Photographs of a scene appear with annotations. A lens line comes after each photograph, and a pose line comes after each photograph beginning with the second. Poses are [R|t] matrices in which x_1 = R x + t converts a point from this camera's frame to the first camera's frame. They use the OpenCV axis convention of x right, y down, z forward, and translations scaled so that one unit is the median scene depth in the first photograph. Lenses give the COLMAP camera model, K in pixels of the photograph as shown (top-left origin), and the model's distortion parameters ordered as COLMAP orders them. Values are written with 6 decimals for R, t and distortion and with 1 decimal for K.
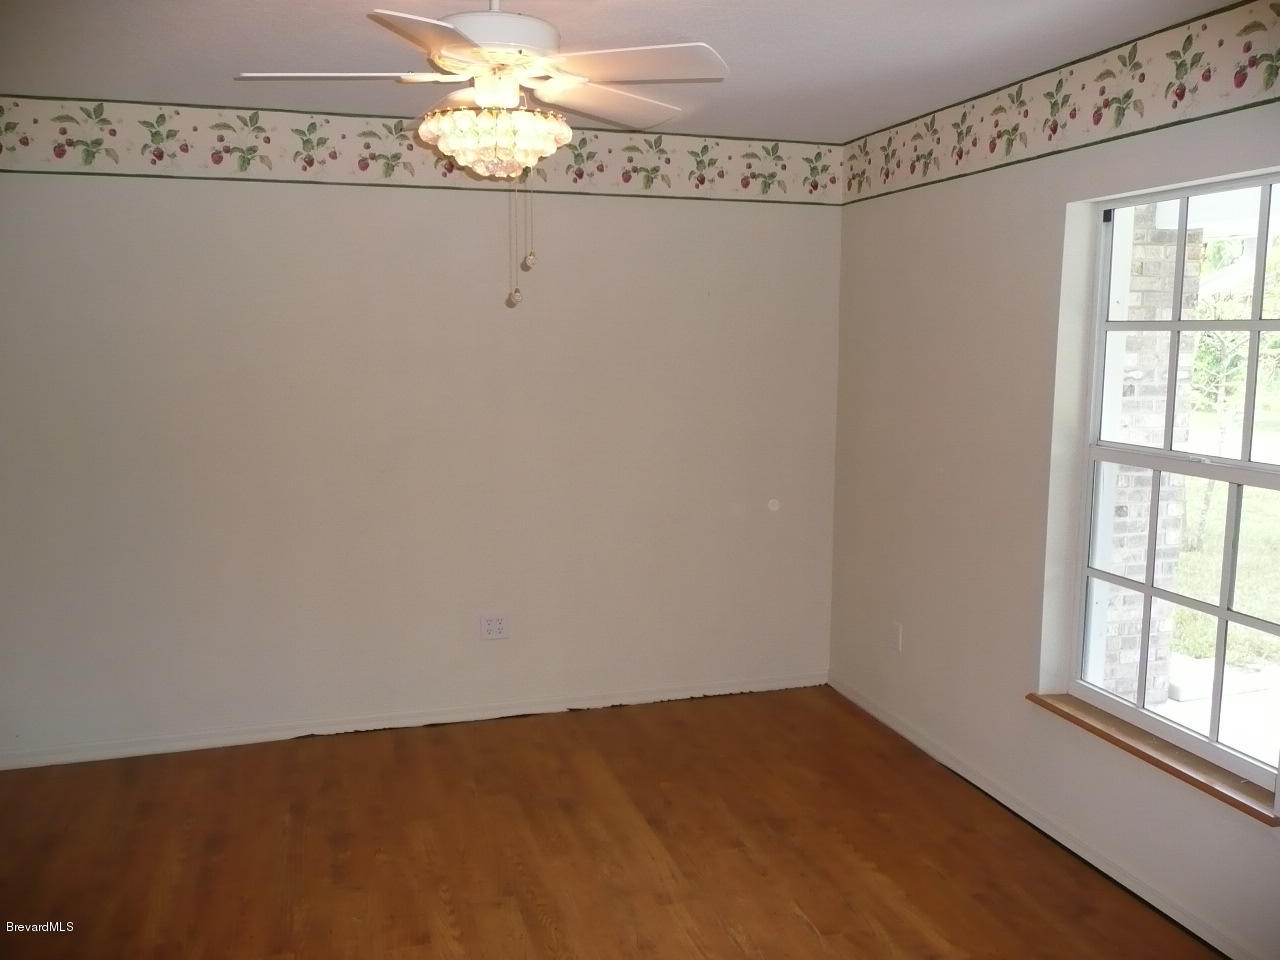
lens RADIAL K [[1072.3, 0, 627.8], [0, 1072.3, 446.4], [0, 0, 1]] dist [-0.041379, 0.042707]
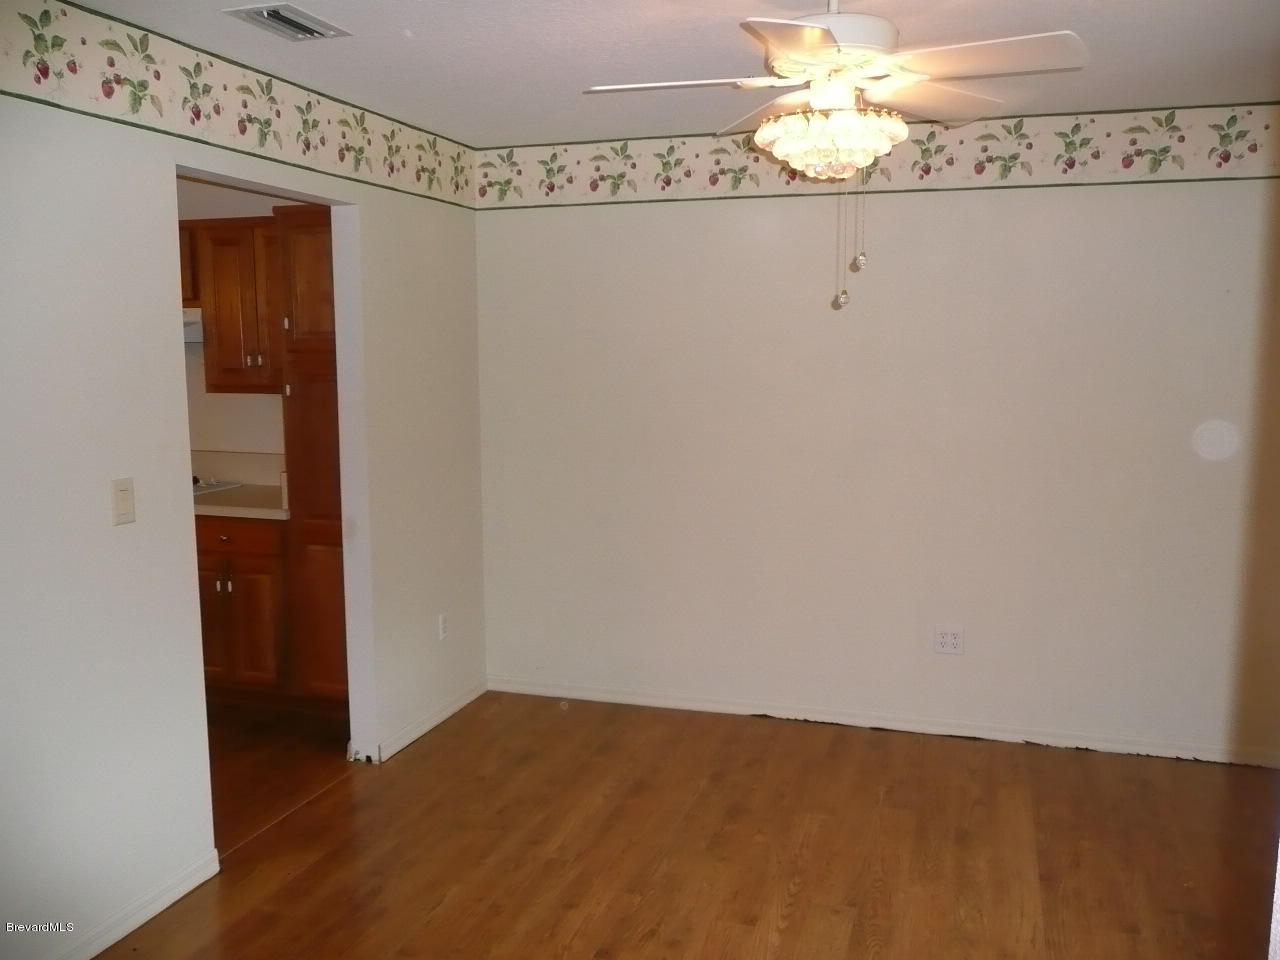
lens RADIAL K [[1072.3, 0, 673.6], [0, 1072.3, 434.6], [0, 0, 1]] dist [-0.041379, 0.042707]
pose [[0.822043, 0.046150, -0.567552, 0.306096], [-0.054849, 0.998493, 0.001749, -0.007056], [0.566778, 0.029692, 0.823335, 0.087606]]
